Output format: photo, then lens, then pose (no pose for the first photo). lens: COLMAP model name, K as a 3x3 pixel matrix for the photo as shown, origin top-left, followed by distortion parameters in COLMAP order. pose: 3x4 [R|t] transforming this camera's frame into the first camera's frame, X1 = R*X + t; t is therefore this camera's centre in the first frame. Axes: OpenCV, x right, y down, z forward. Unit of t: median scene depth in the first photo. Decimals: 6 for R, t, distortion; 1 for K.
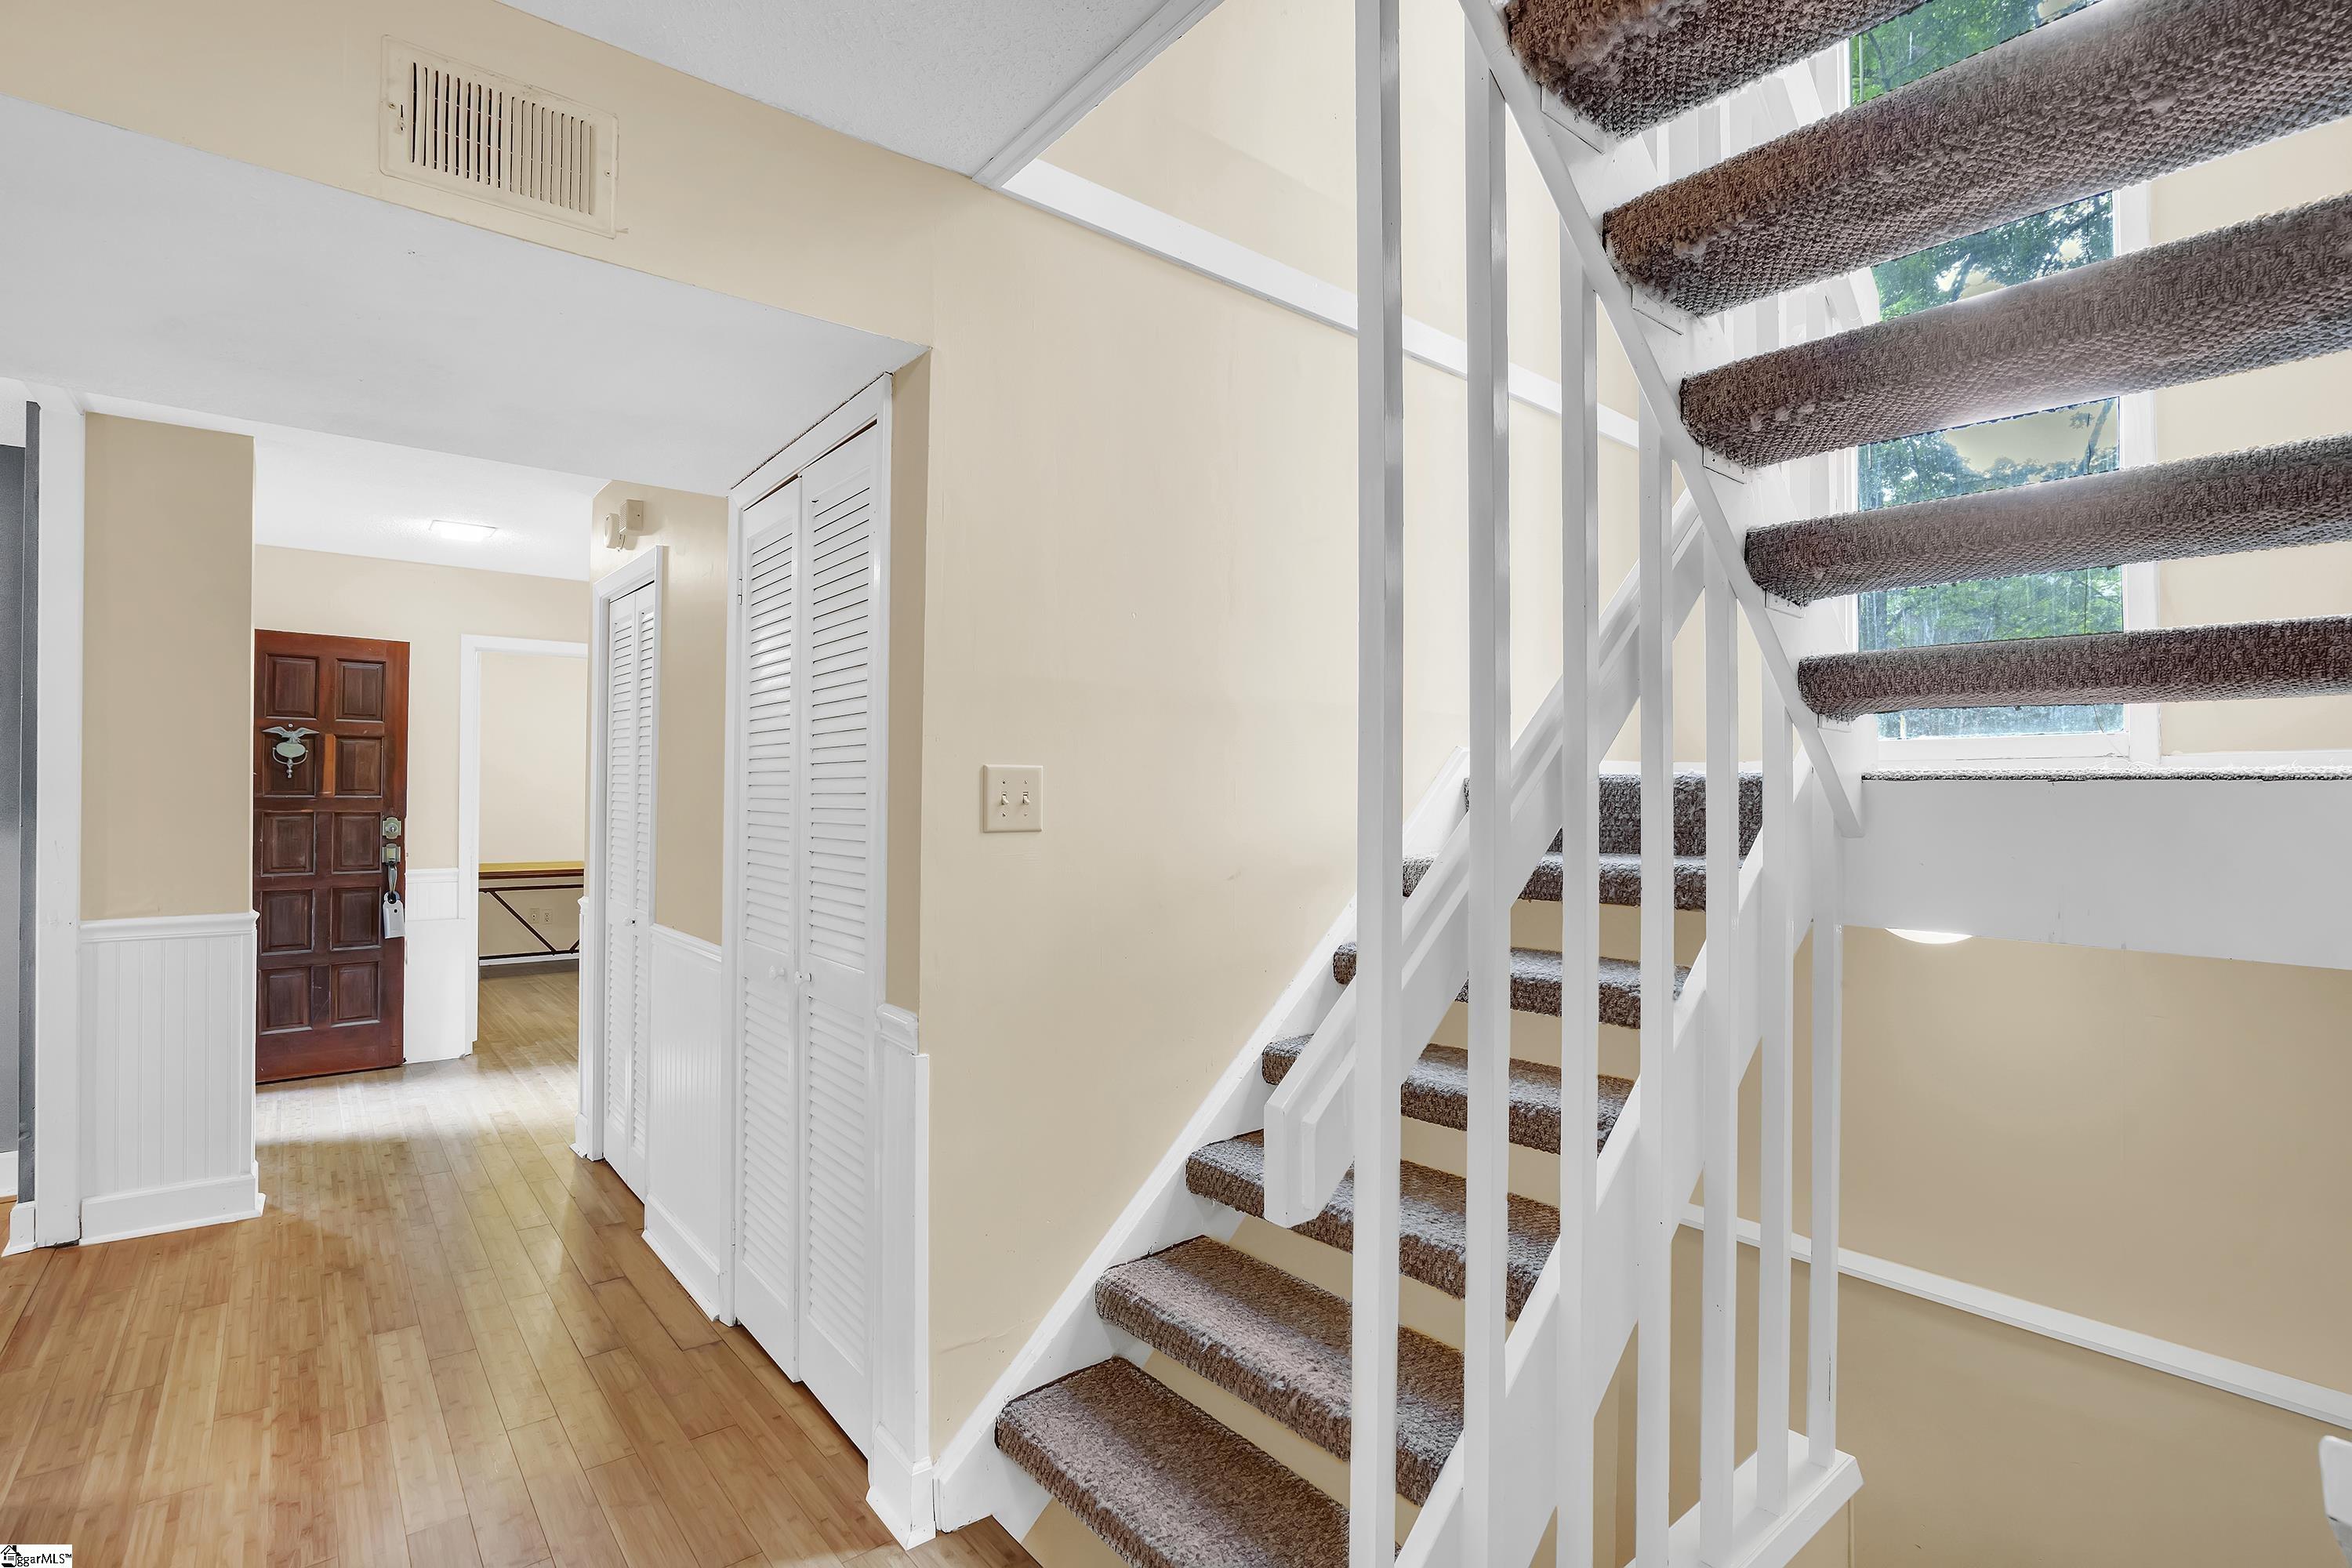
lens RADIAL K [[1089.9, 0, 1172.1], [0, 1089.9, 780.3], [0, 0, 1]] dist [-0.029842, 0.001574]
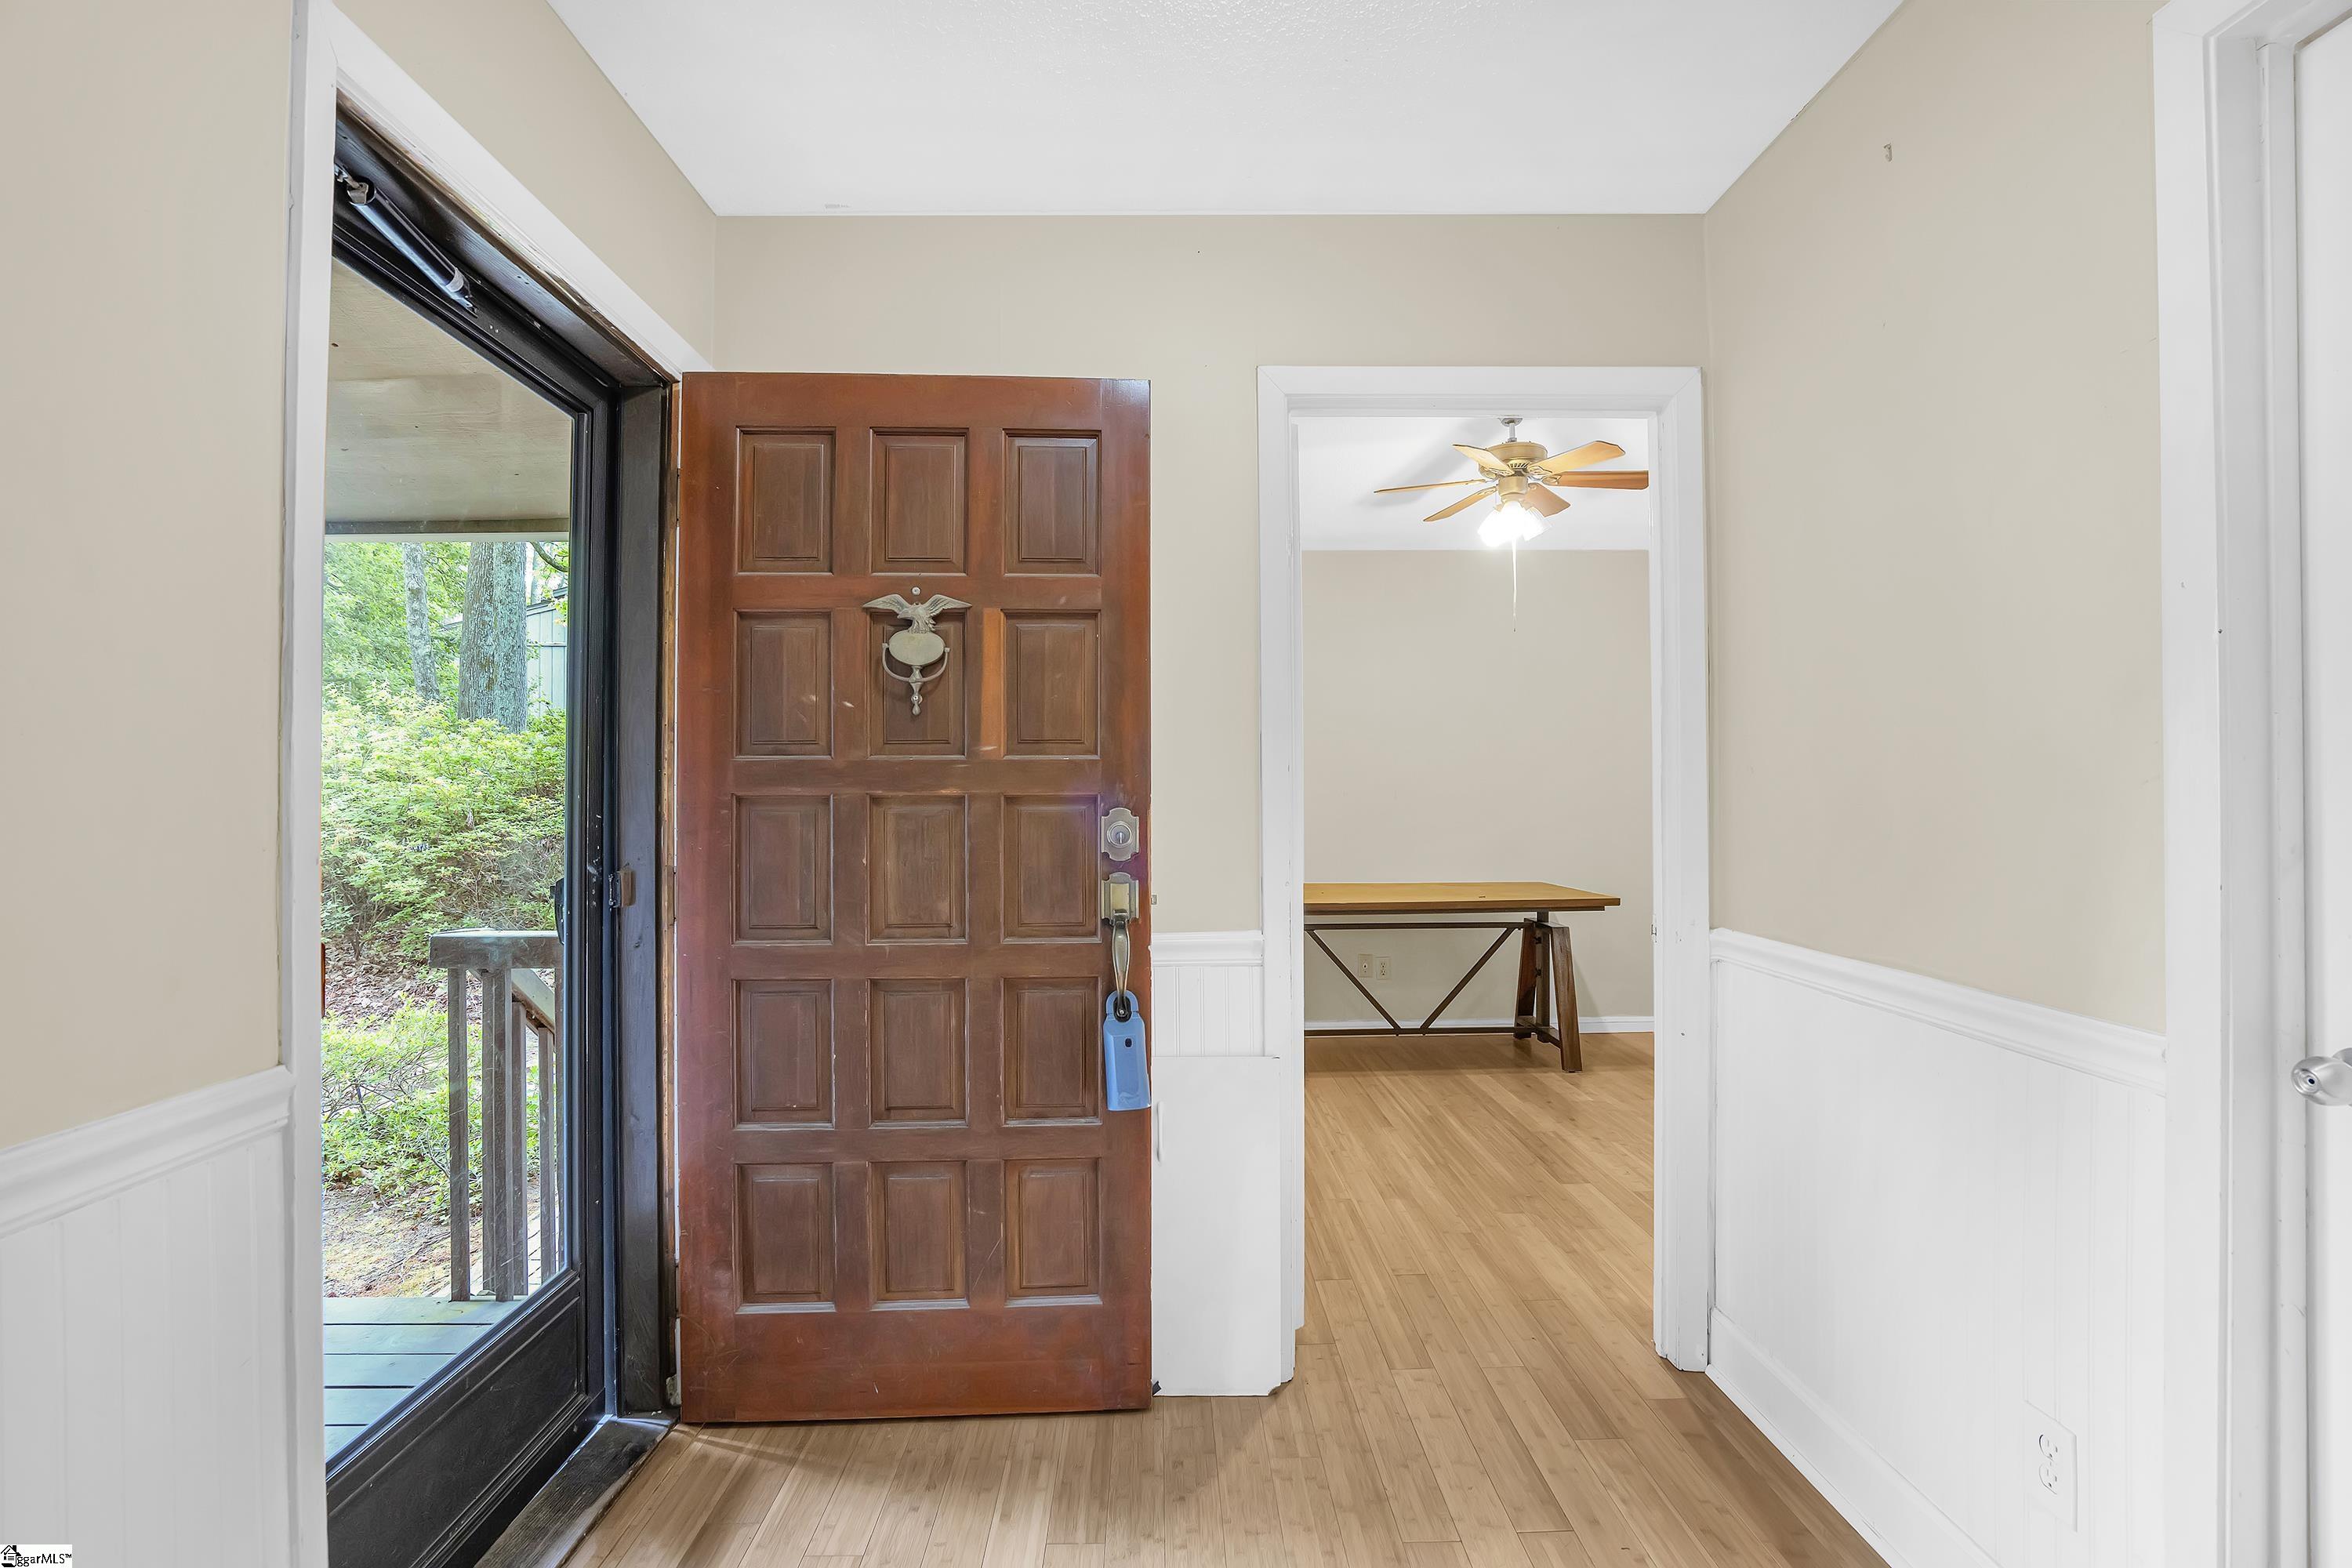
lens RADIAL K [[1081.3, 0, 1180.5], [0, 1081.3, 801.1], [0, 0, 1]] dist [0.000966, 0.000107]
pose [[0.778709, -0.018348, -0.627117, -0.459132], [0.016006, 0.999828, -0.009378, 0.036699], [0.627181, -0.002735, 0.778869, 0.705852]]
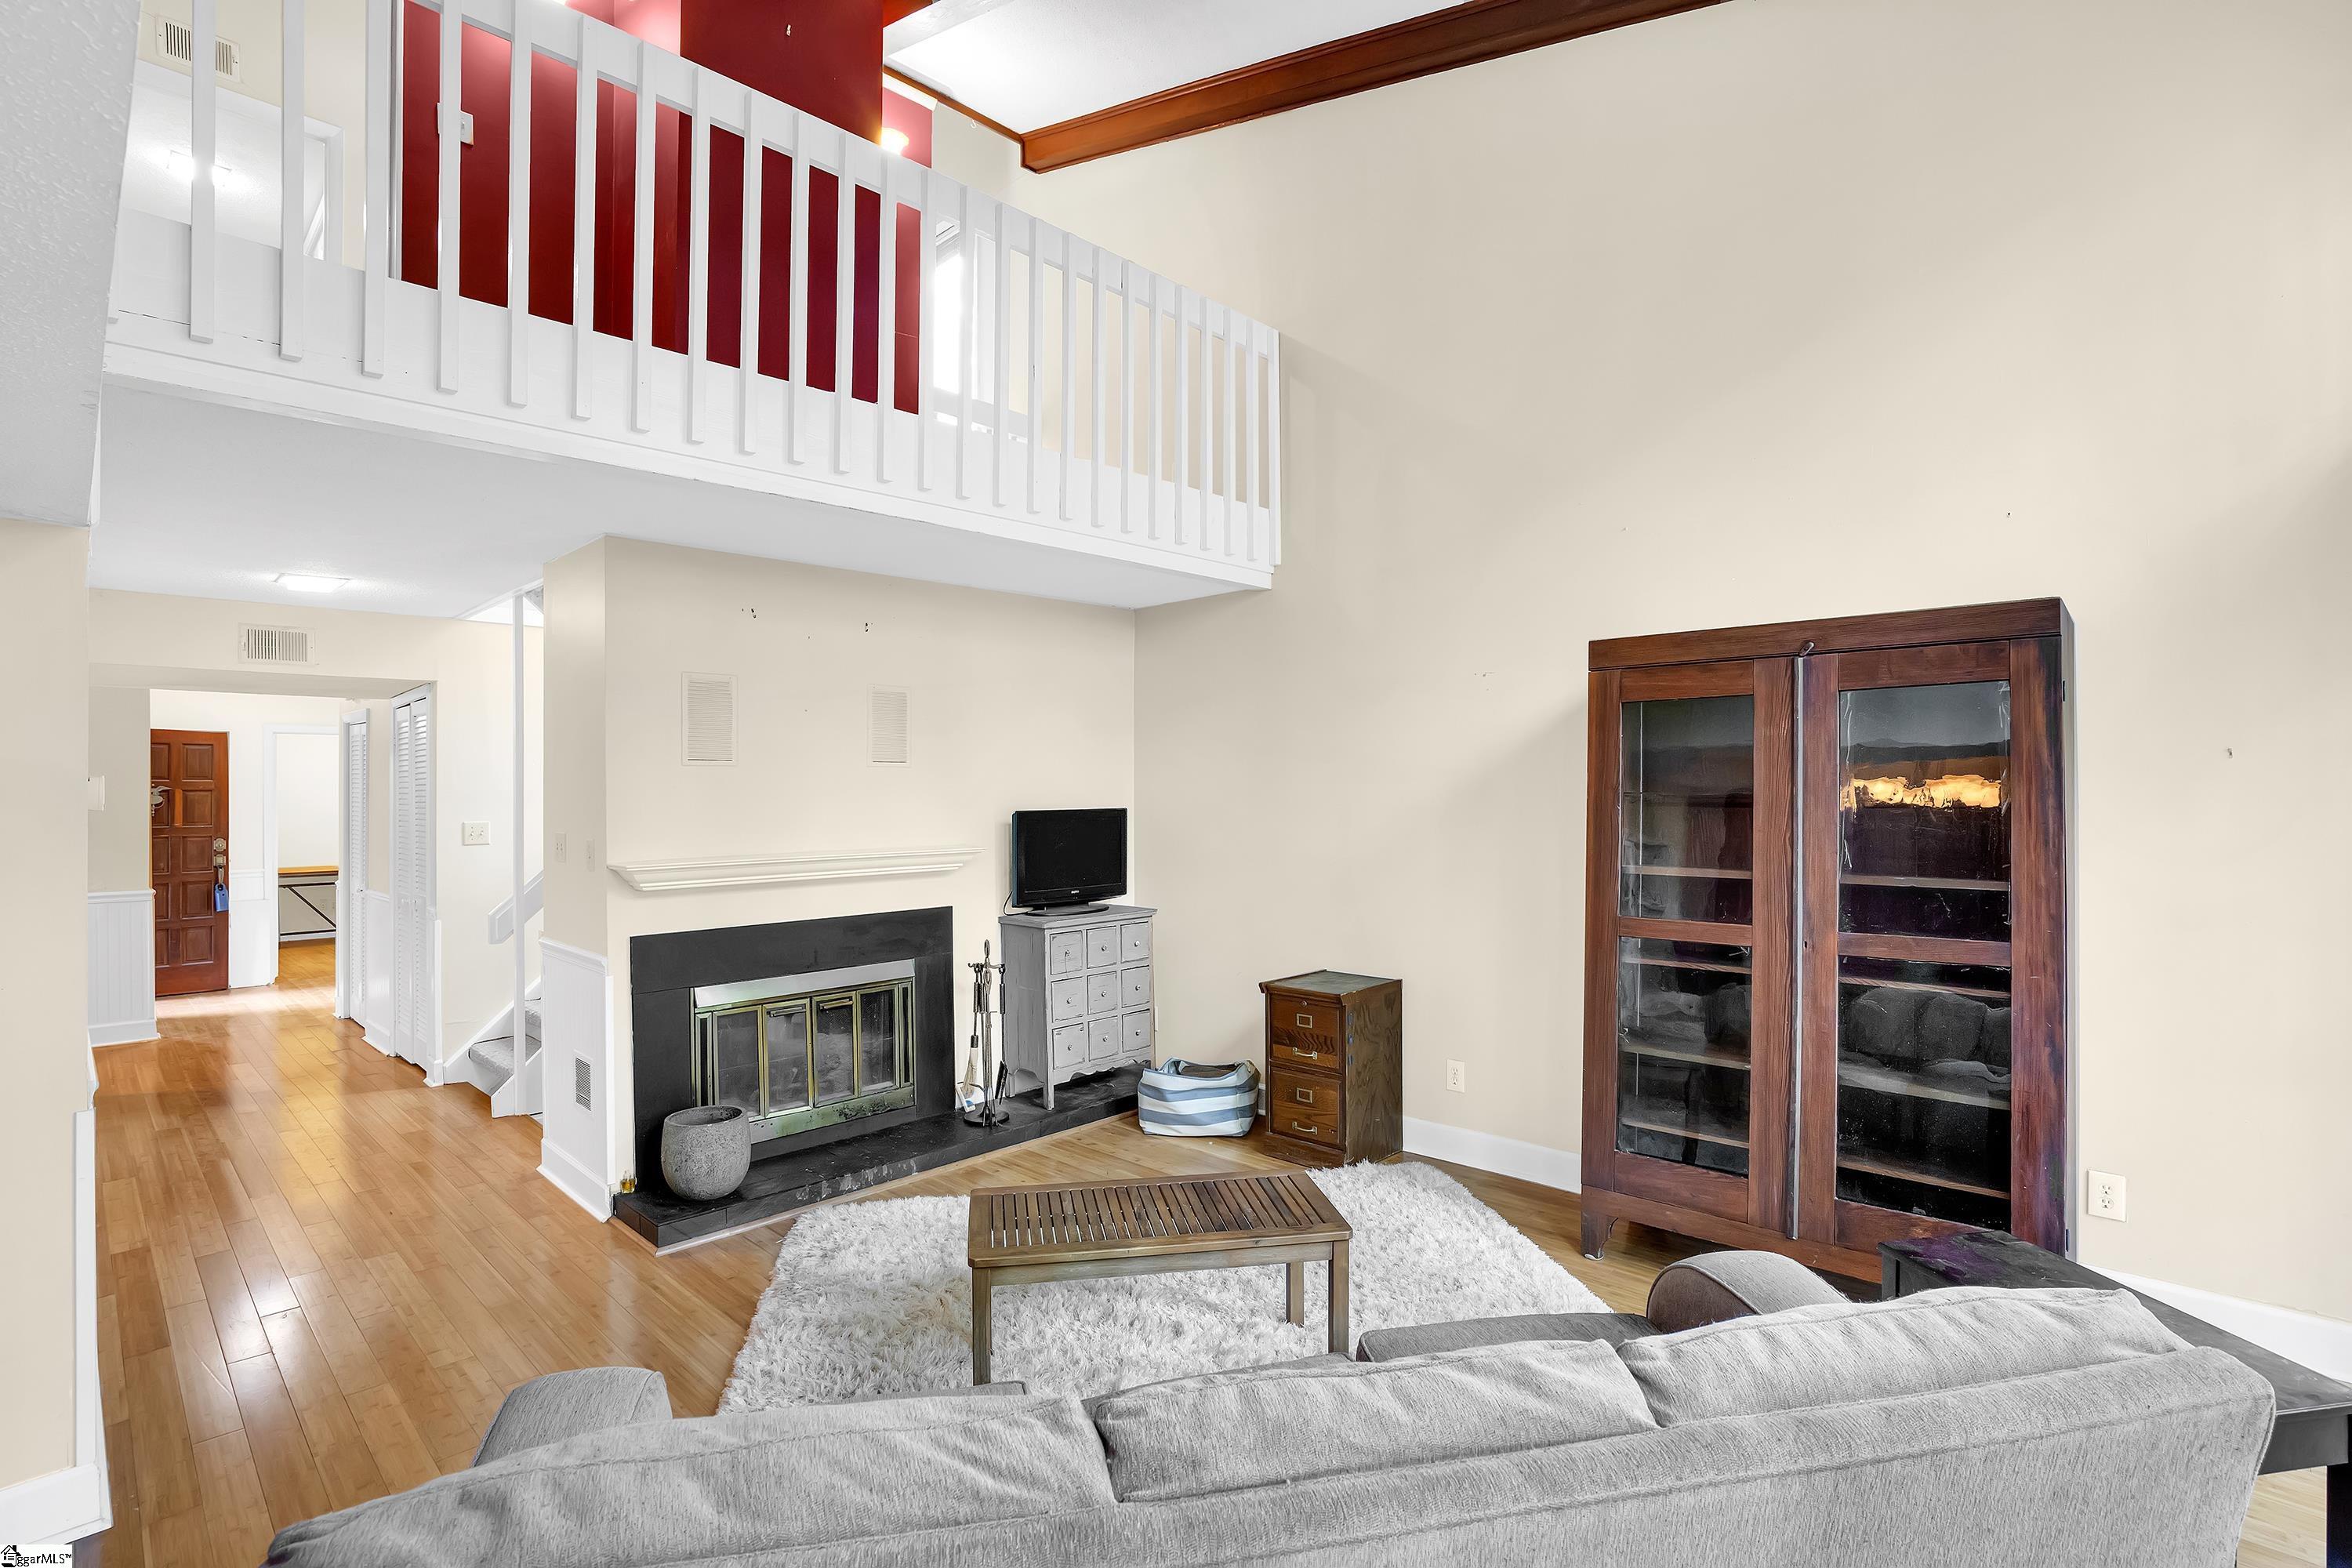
lens RADIAL K [[1089.9, 0, 1186.8], [0, 1089.9, 781.4], [0, 0, 1]] dist [-0.029842, 0.001574]
pose [[0.991259, -0.011205, 0.131454, 0.537241], [0.010603, 0.999930, 0.005280, -0.046511], [-0.131504, -0.003841, 0.991308, -0.823928]]
